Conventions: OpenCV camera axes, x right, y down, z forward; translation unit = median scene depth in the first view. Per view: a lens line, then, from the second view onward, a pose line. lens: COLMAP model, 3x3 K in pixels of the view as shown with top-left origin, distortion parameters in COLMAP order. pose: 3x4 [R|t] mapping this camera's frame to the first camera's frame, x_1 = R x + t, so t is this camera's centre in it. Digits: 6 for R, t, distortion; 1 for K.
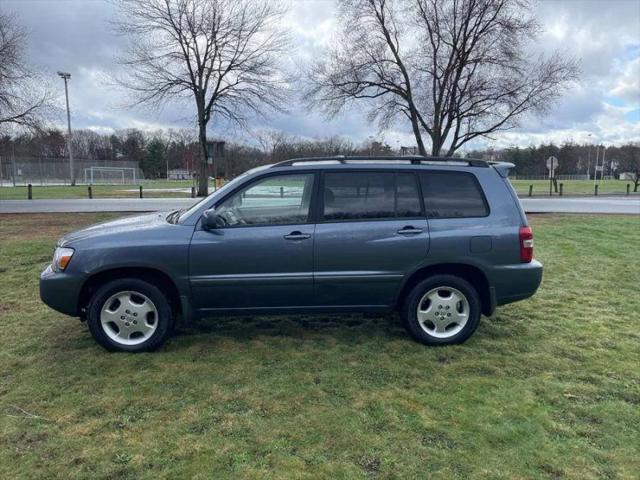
lens RADIAL K [[484.6, 0, 319.0], [0, 484.6, 238.5], [0, 0, 1]] dist [0.089889, -0.124632]
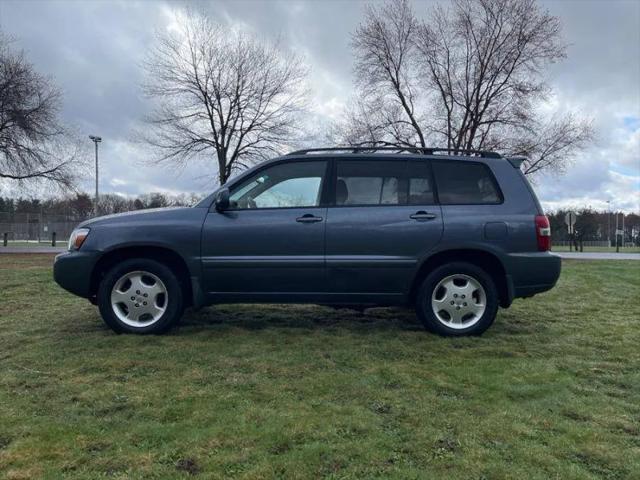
lens RADIAL K [[485.9, 0, 318.9], [0, 485.9, 239.0], [0, 0, 1]] dist [0.070365, -0.086977]
pose [[0.999326, 0.008534, -0.035701, 0.009523], [-0.013178, 0.991168, -0.131956, 0.149619], [0.034260, 0.132337, 0.990612, 0.012077]]
